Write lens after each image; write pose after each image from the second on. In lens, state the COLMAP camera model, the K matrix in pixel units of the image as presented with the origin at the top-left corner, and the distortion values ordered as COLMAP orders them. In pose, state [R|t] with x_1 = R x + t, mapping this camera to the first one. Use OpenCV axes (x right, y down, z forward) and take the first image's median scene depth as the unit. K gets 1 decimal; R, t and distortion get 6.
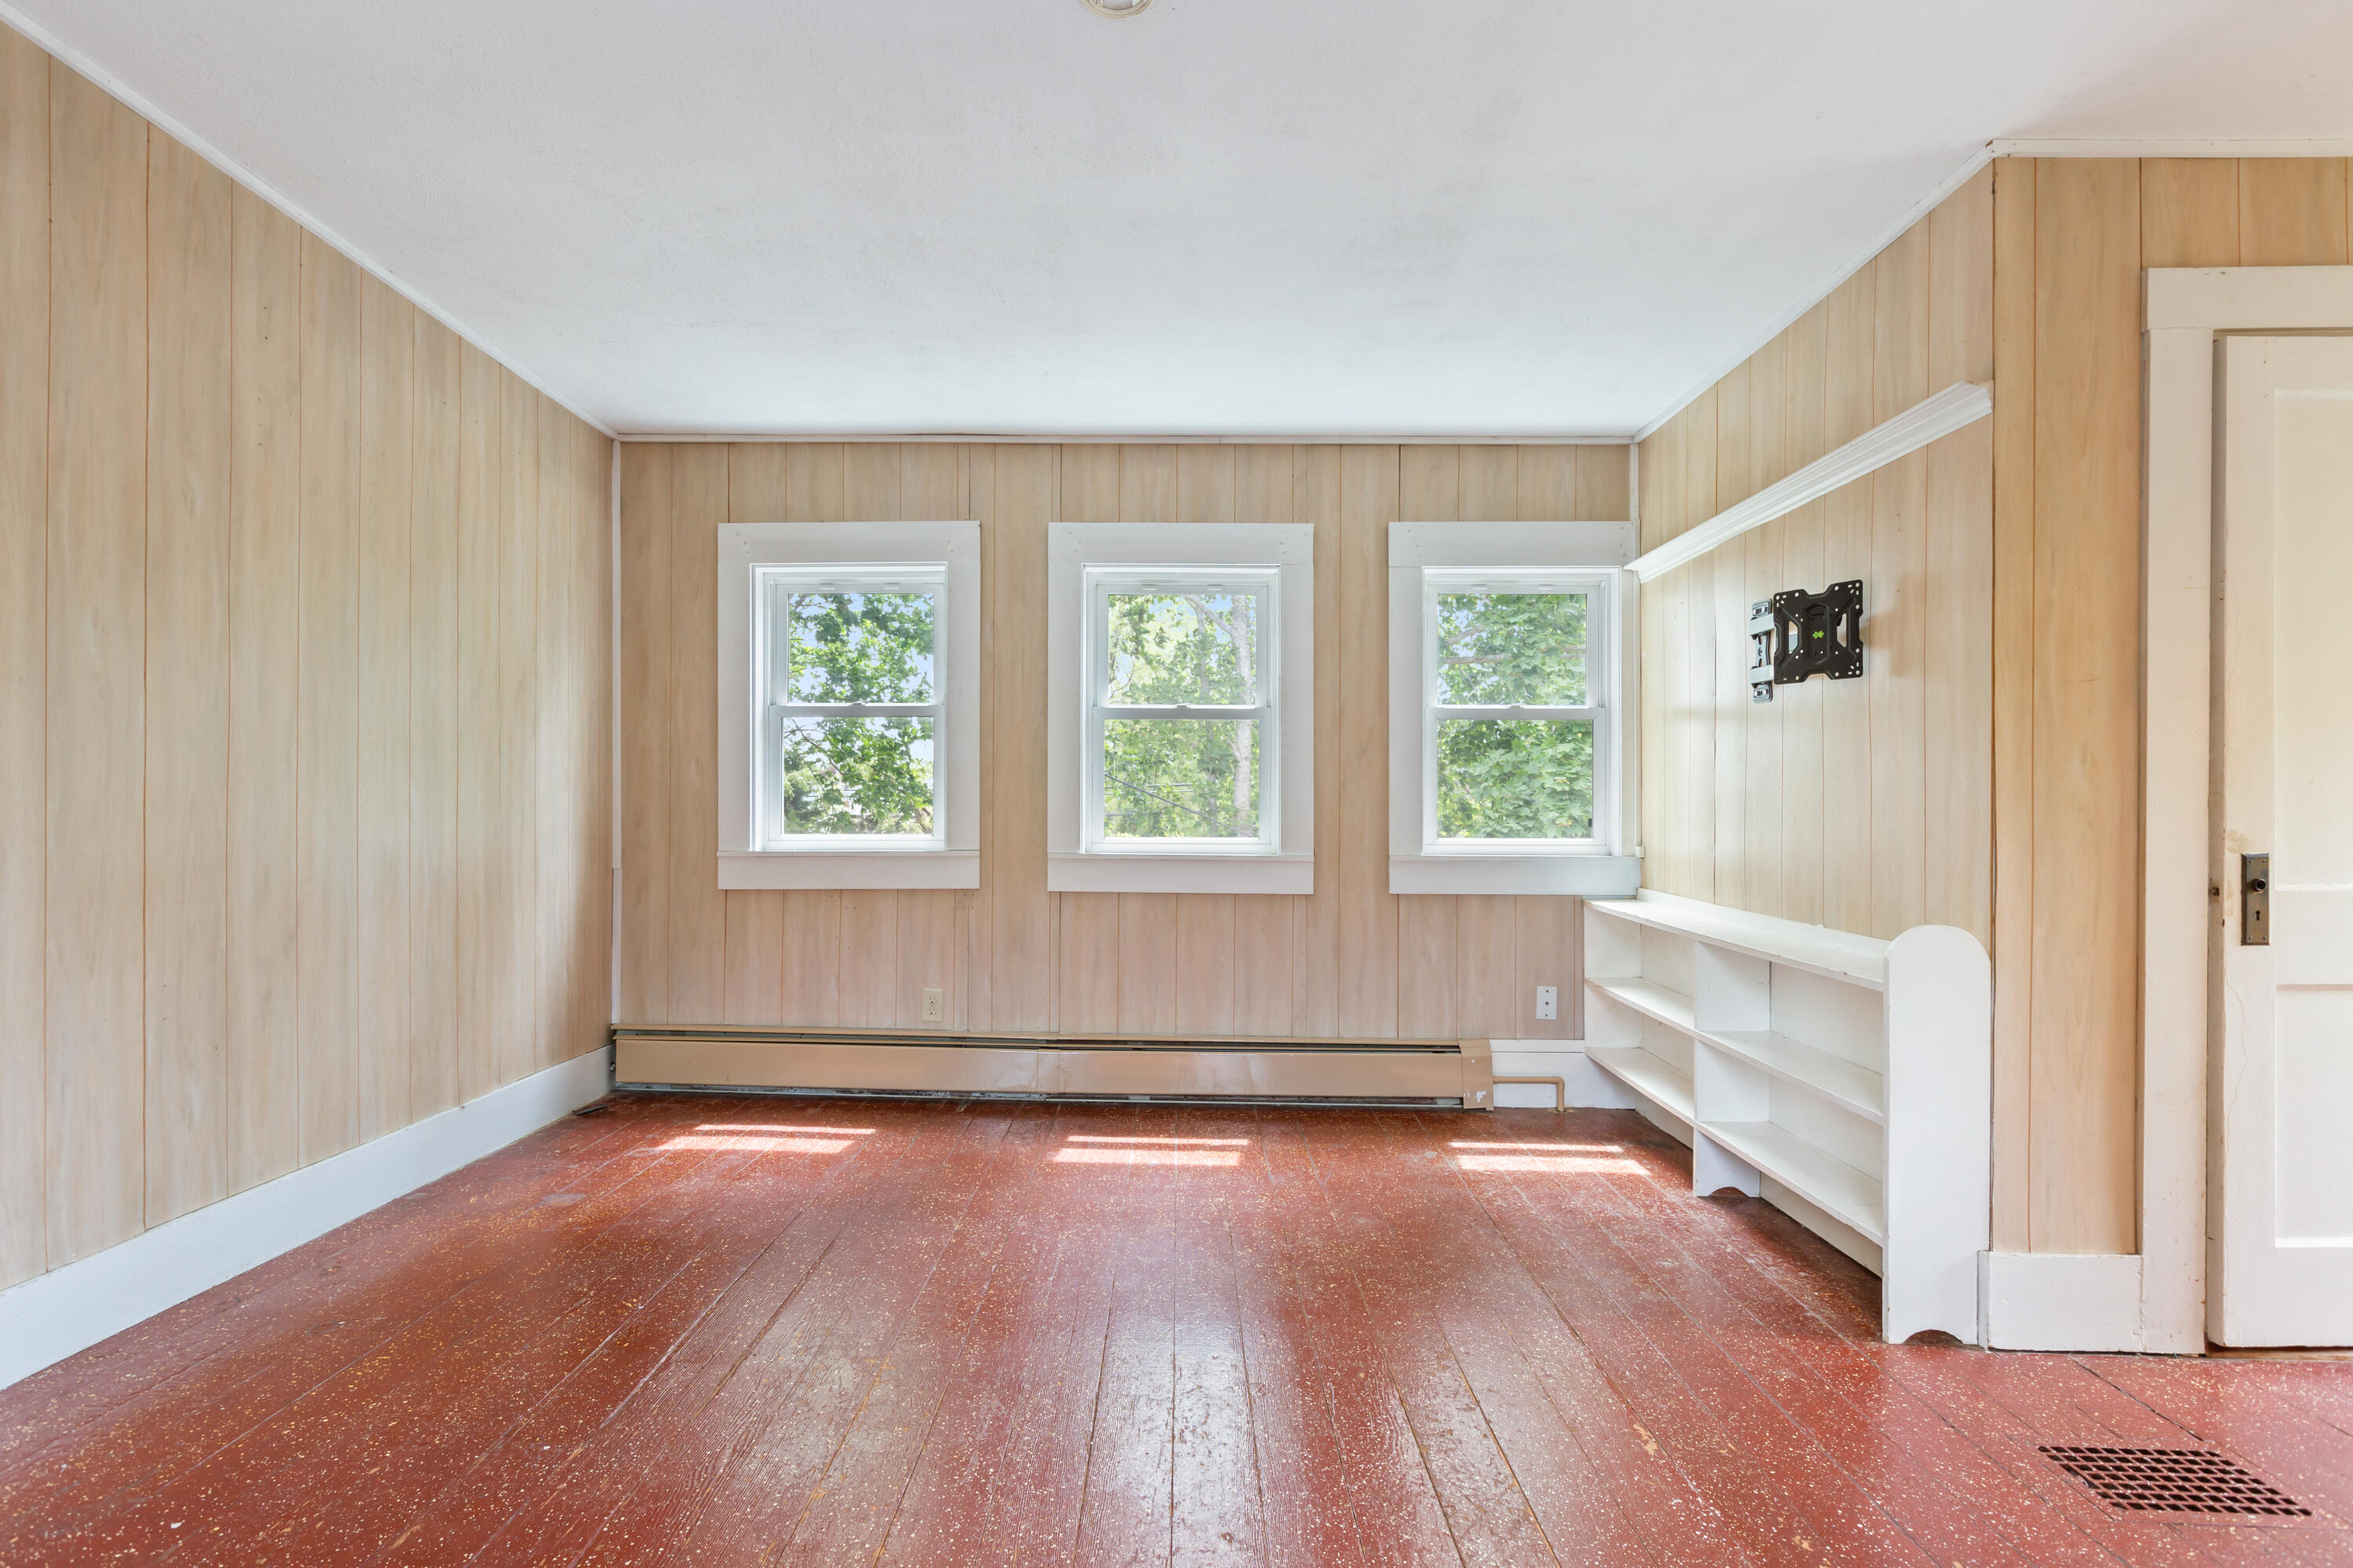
lens RADIAL K [[1215.0, 0, 1175.8], [0, 1215.0, 822.2], [0, 0, 1]] dist [0.004441, -0.001664]
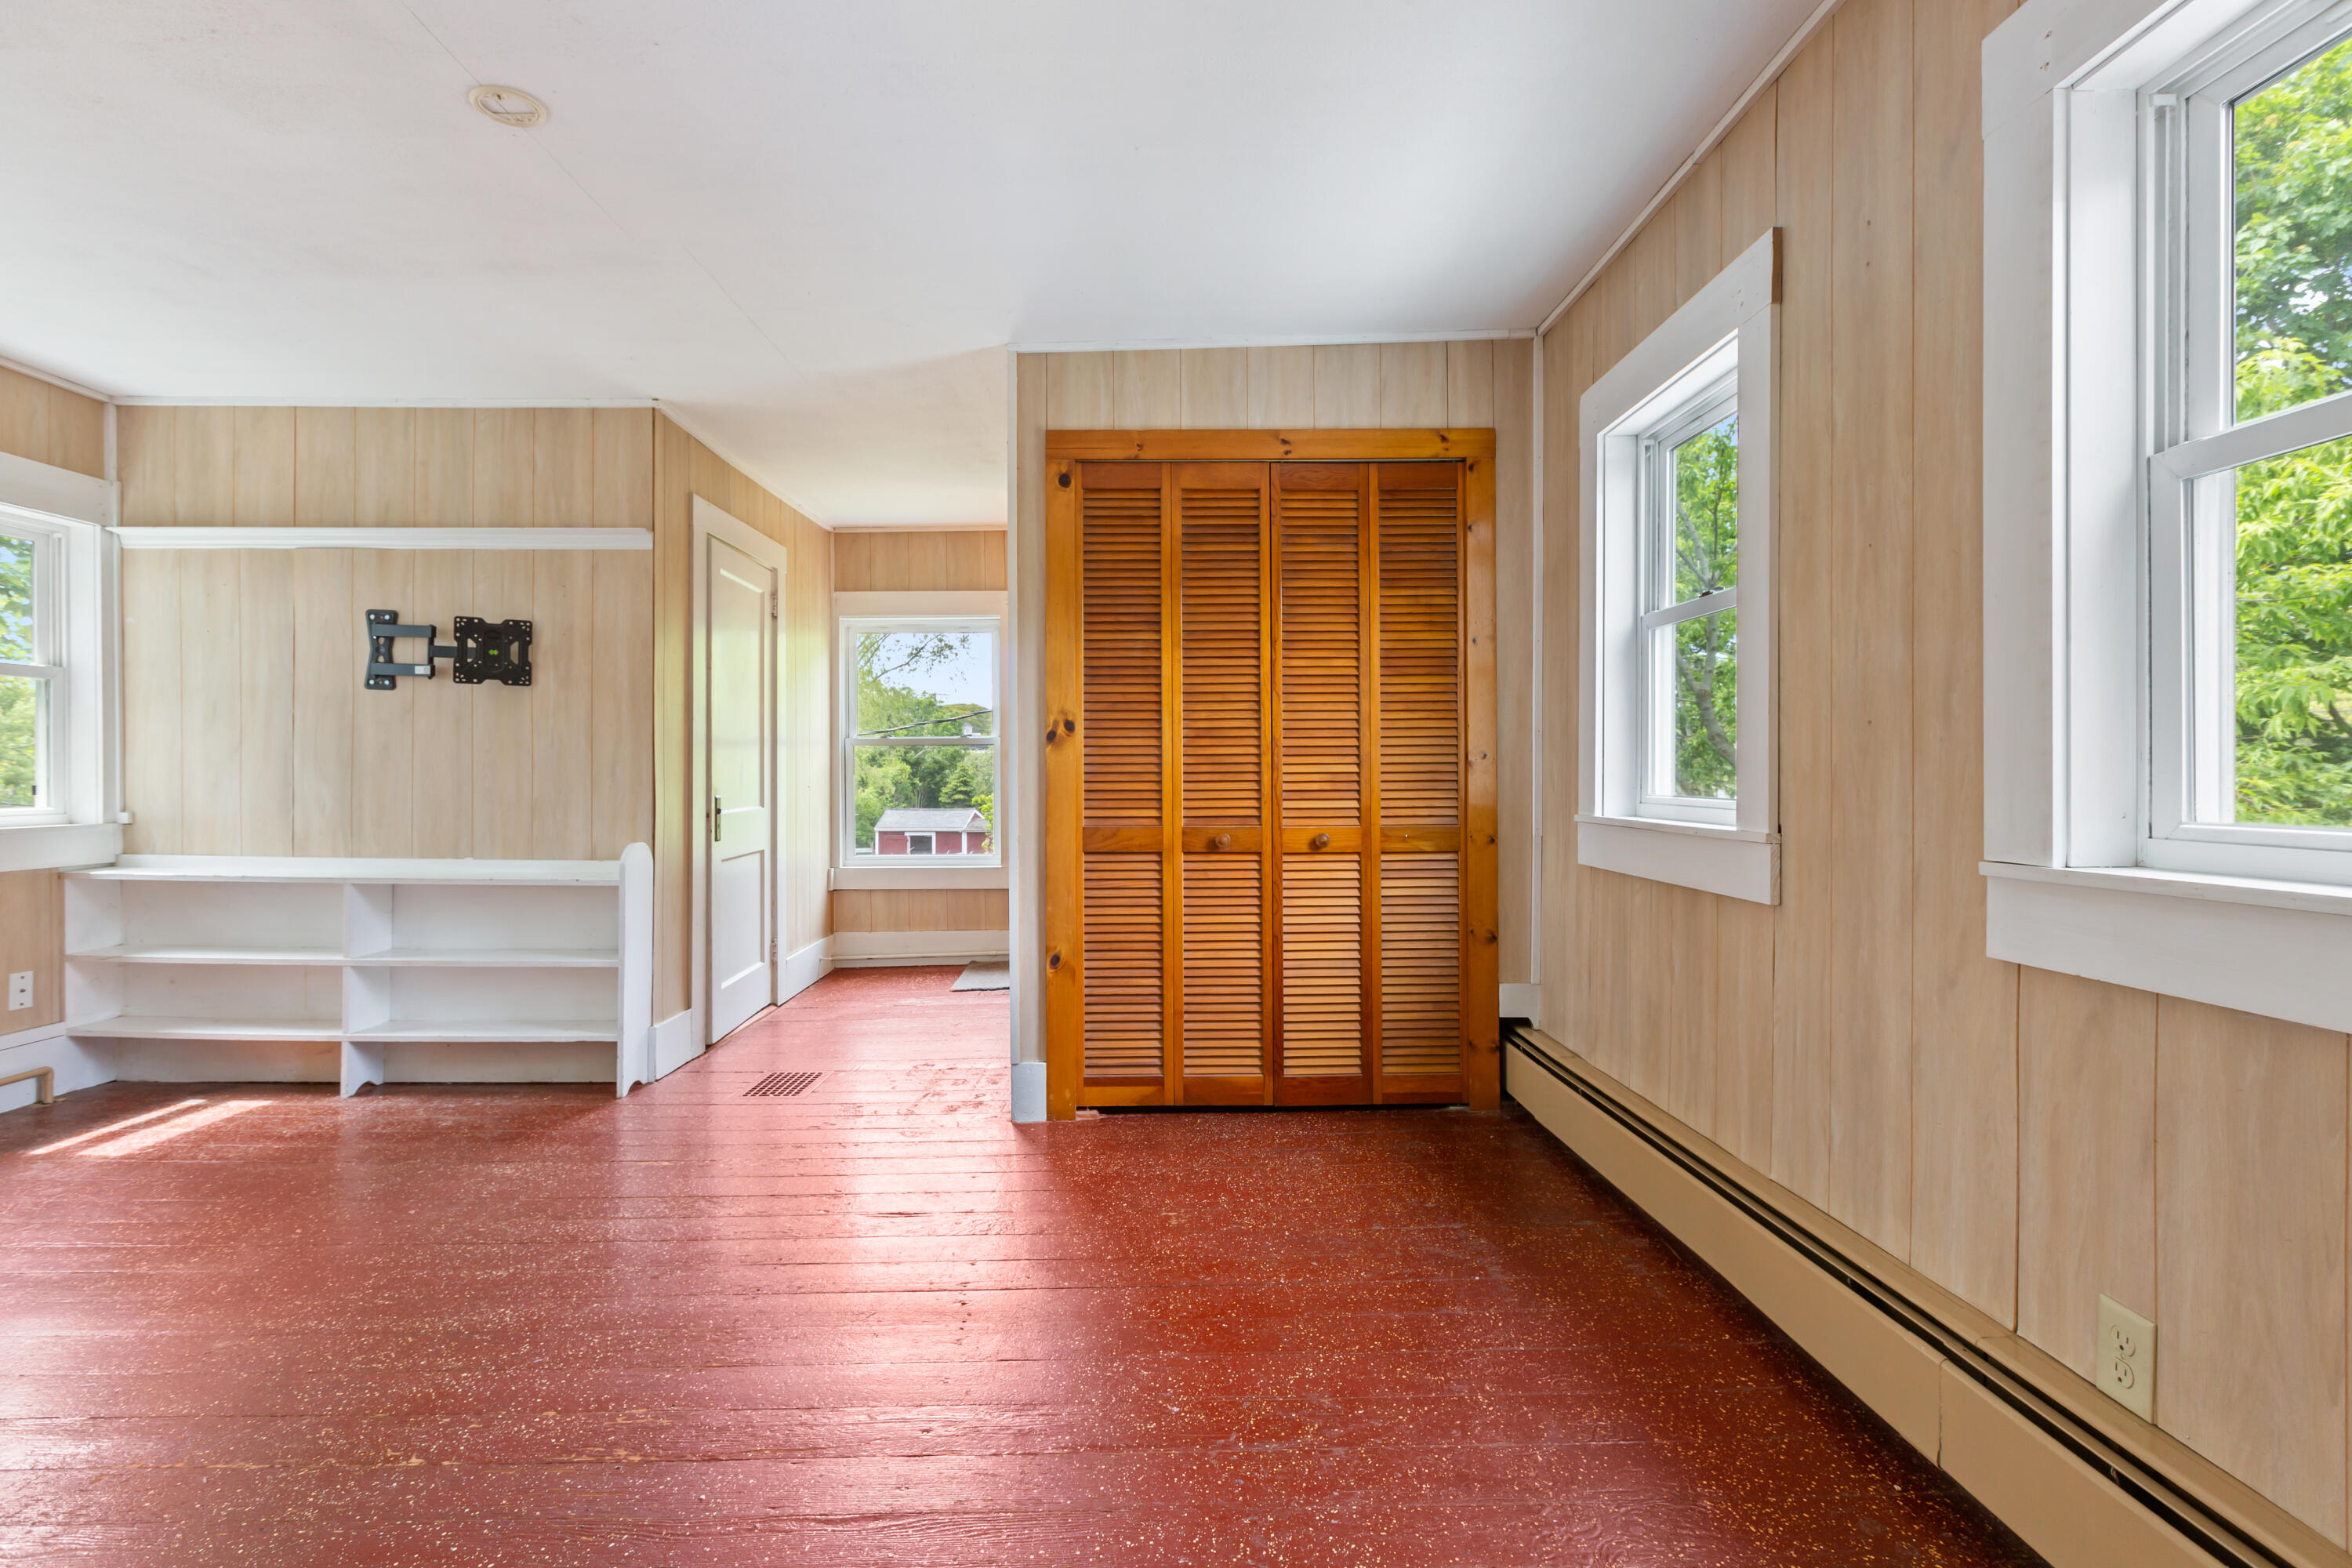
lens RADIAL K [[1050.5, 0, 1176.9], [0, 1050.5, 775.8], [0, 0, 1]] dist [0.005371, 0.000326]
pose [[-0.032267, -0.006223, 0.999460, -0.626854], [0.011611, 0.999911, 0.006601, -0.007071], [-0.999412, 0.011818, -0.032192, 0.207768]]
